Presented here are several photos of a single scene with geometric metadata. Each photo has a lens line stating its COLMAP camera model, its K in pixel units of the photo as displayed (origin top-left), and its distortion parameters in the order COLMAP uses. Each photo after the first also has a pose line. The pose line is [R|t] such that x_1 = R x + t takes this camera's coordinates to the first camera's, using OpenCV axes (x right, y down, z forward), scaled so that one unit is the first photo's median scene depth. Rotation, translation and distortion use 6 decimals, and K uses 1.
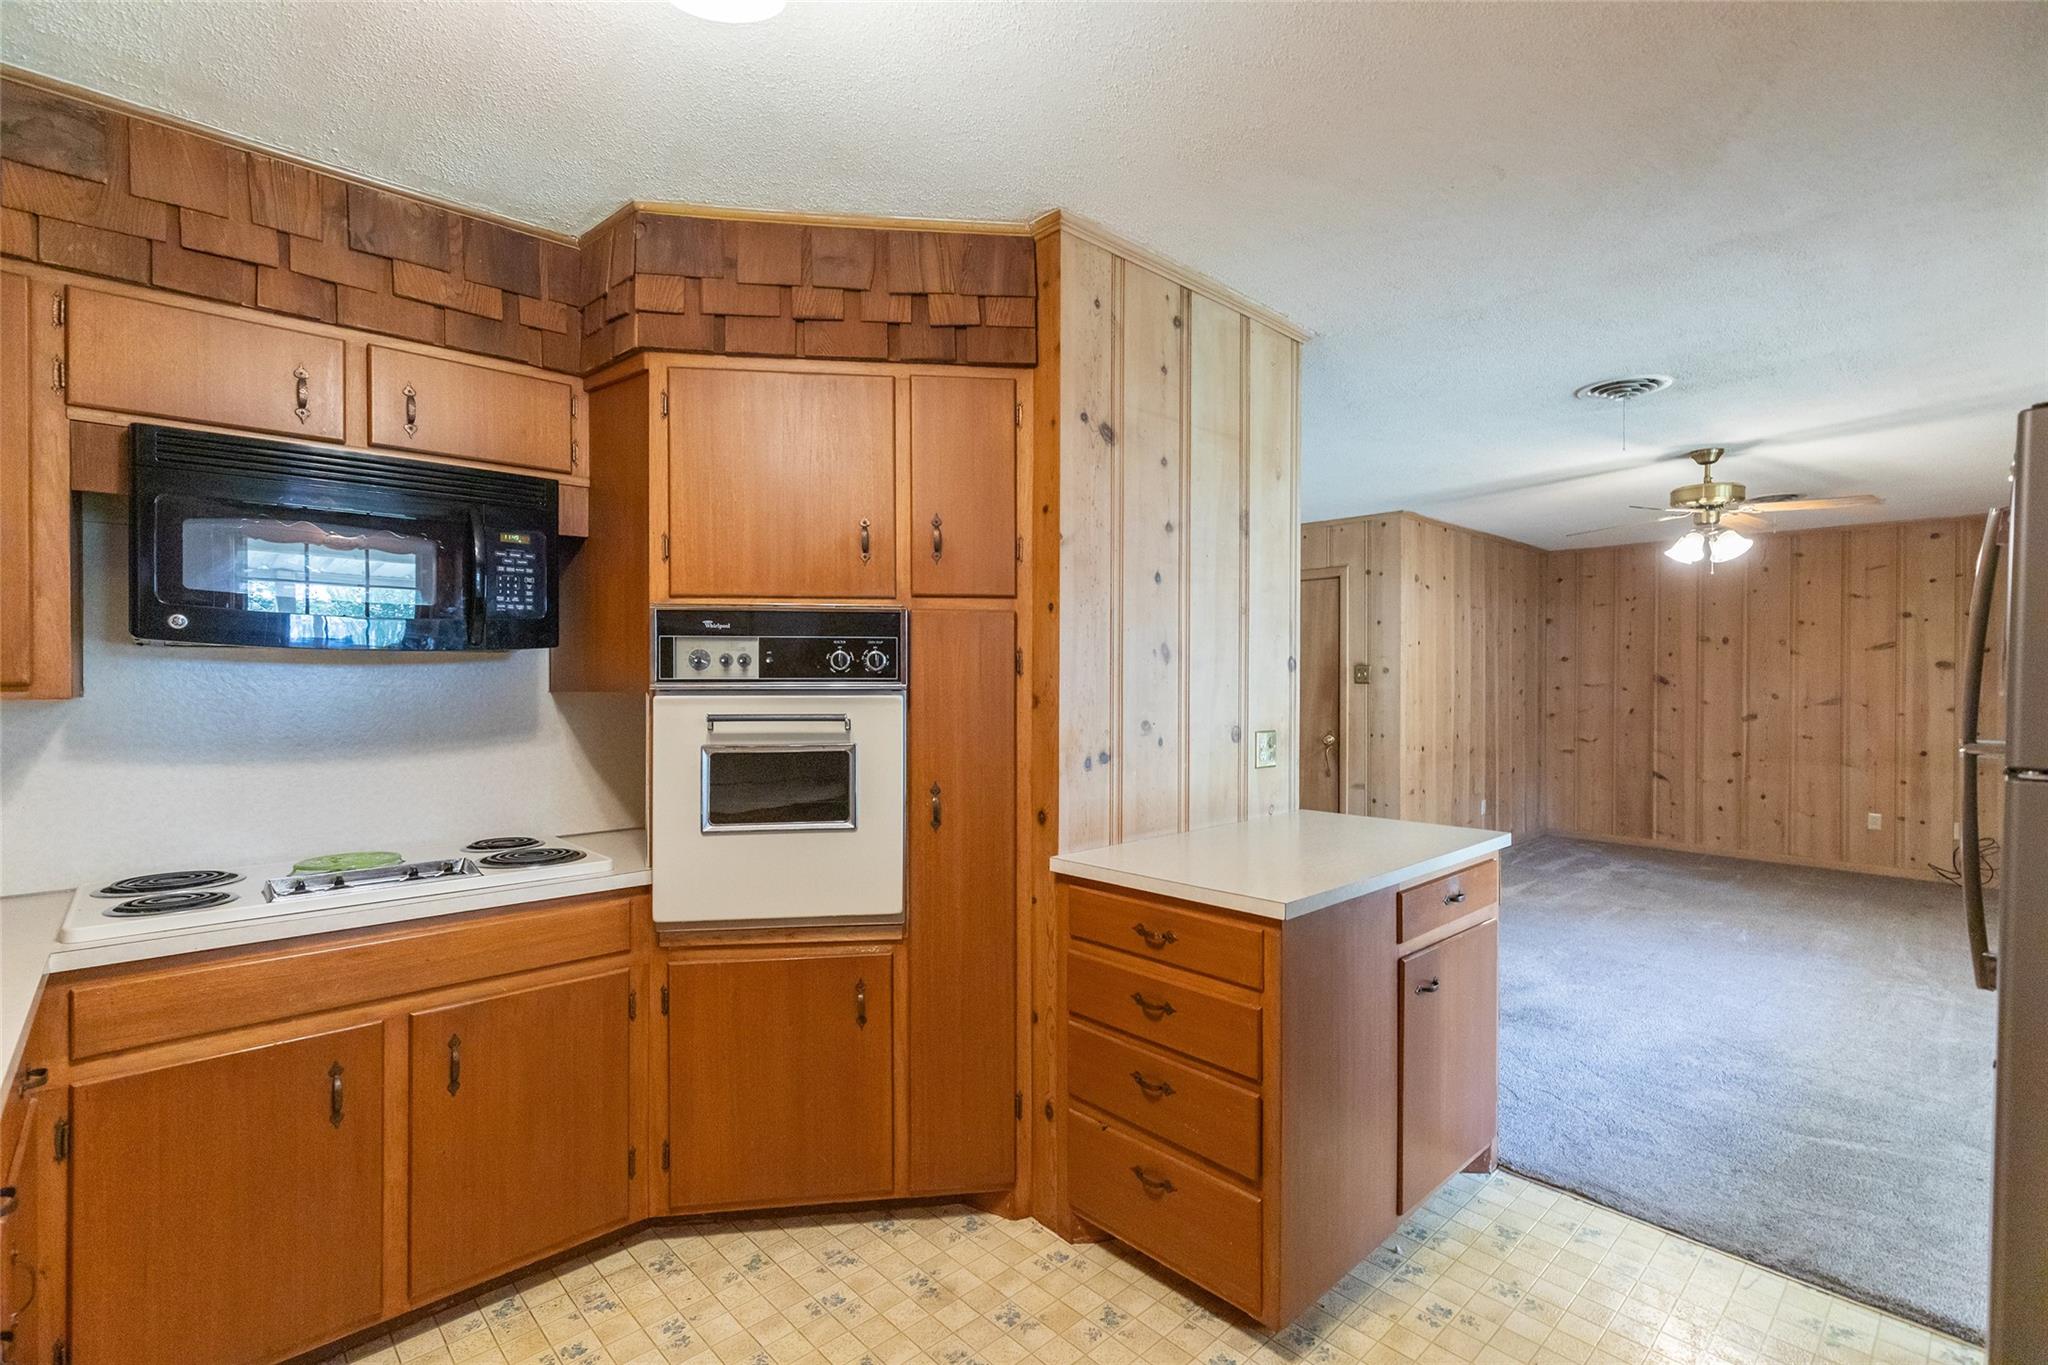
lens RADIAL K [[922.4, 0, 922.1], [0, 922.4, 684.4], [0, 0, 1]] dist [0.000774, 0.000089]
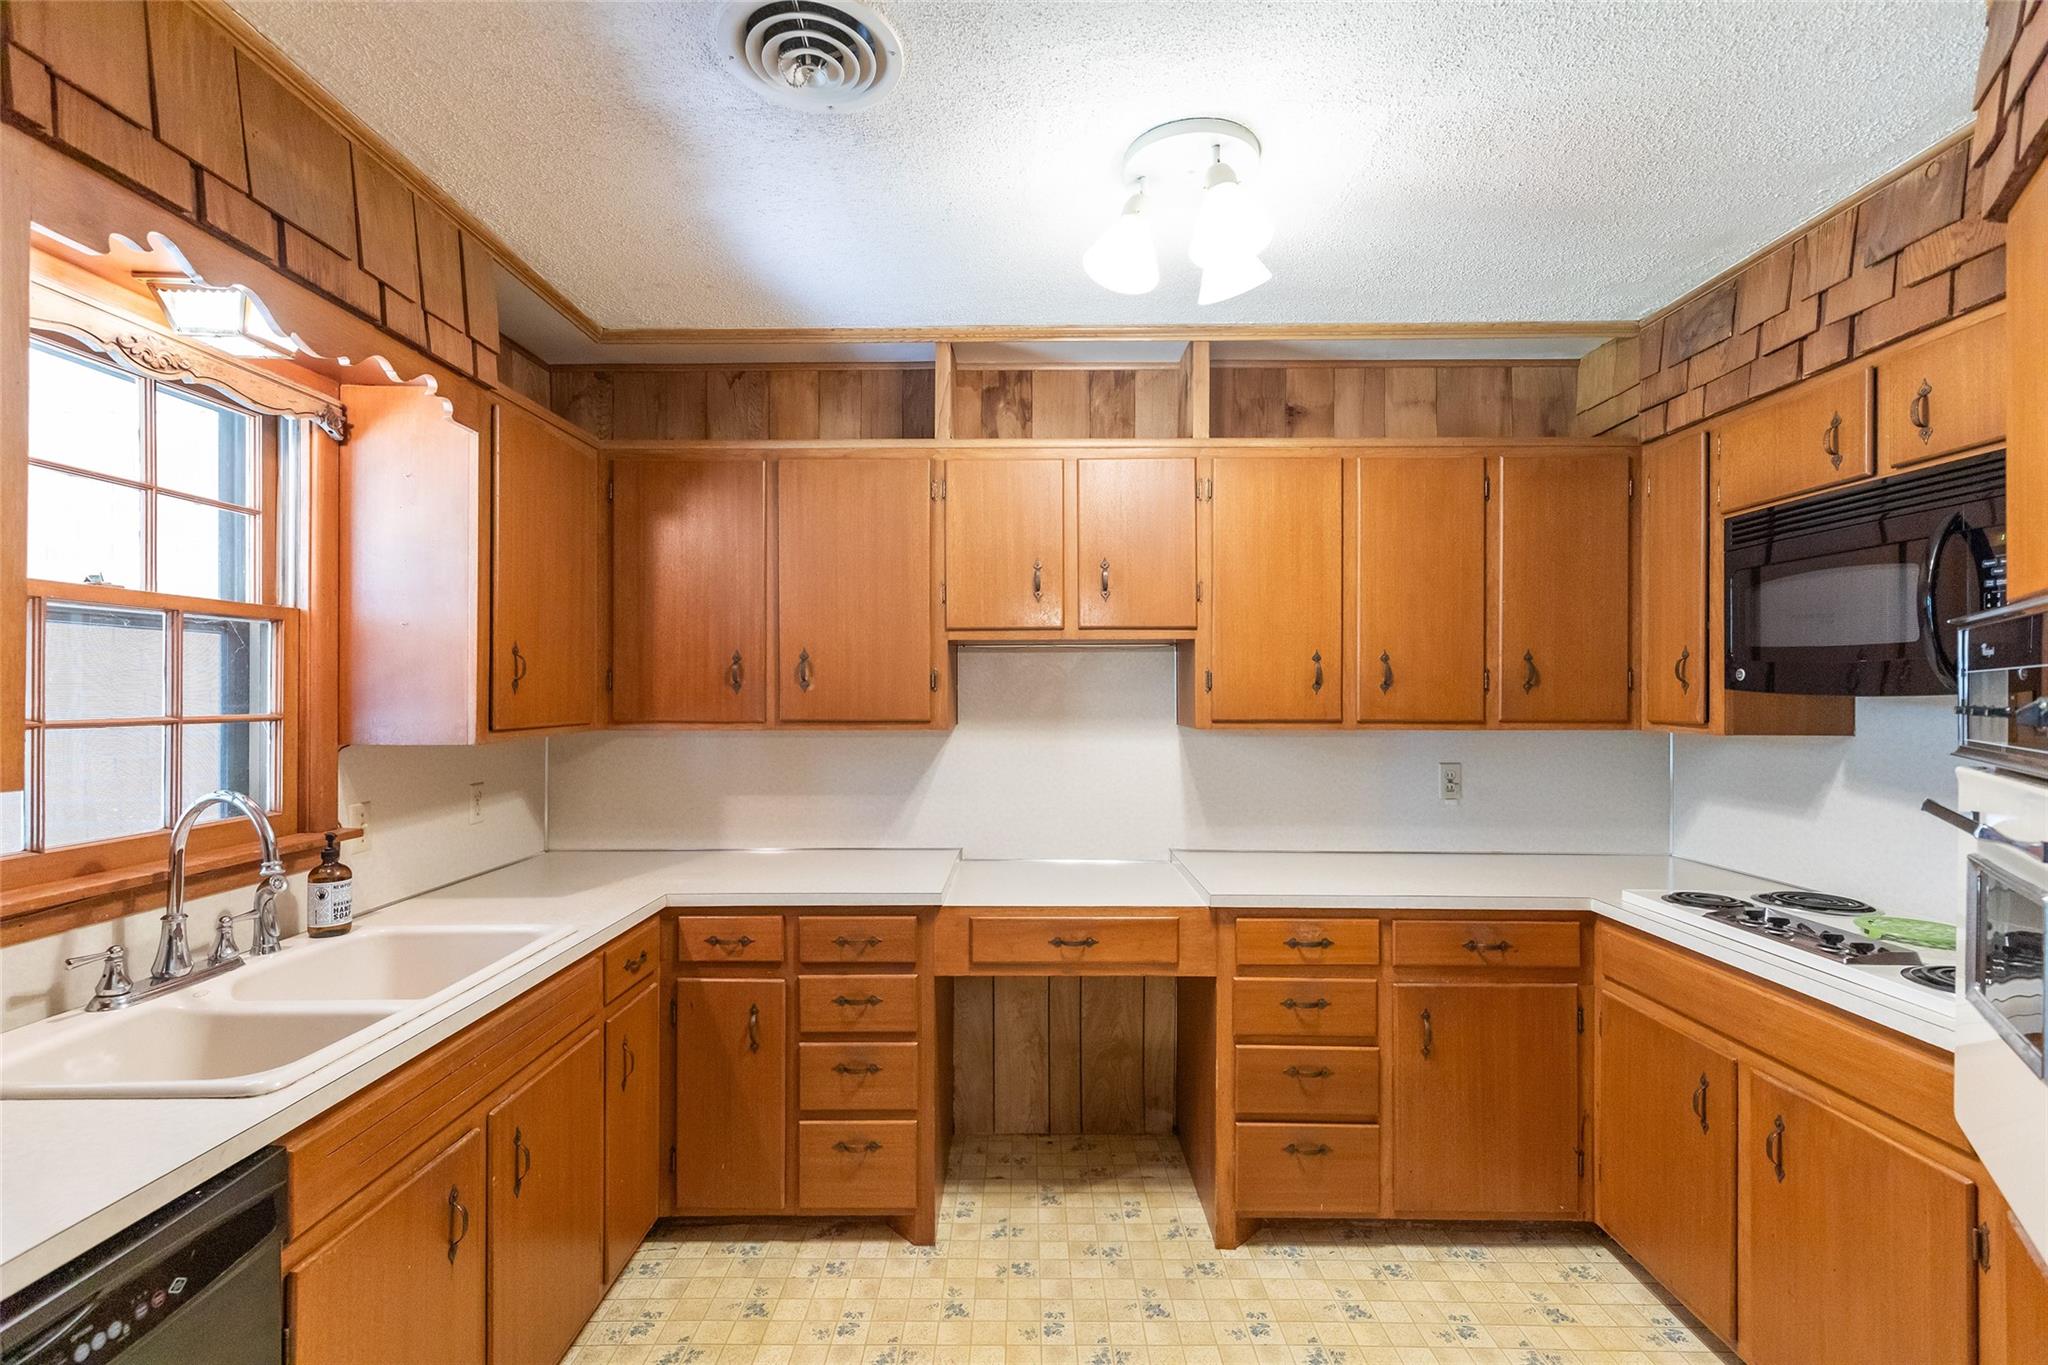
lens RADIAL K [[938.2, 0, 1024.0], [0, 938.2, 682.5], [0, 0, 1]] dist [0.000194, 0.000040]
pose [[-0.650710, -0.008211, -0.759282, 0.656055], [-0.007676, 0.999962, -0.004235, -0.039925], [0.759287, 0.003072, -0.650748, 0.967946]]
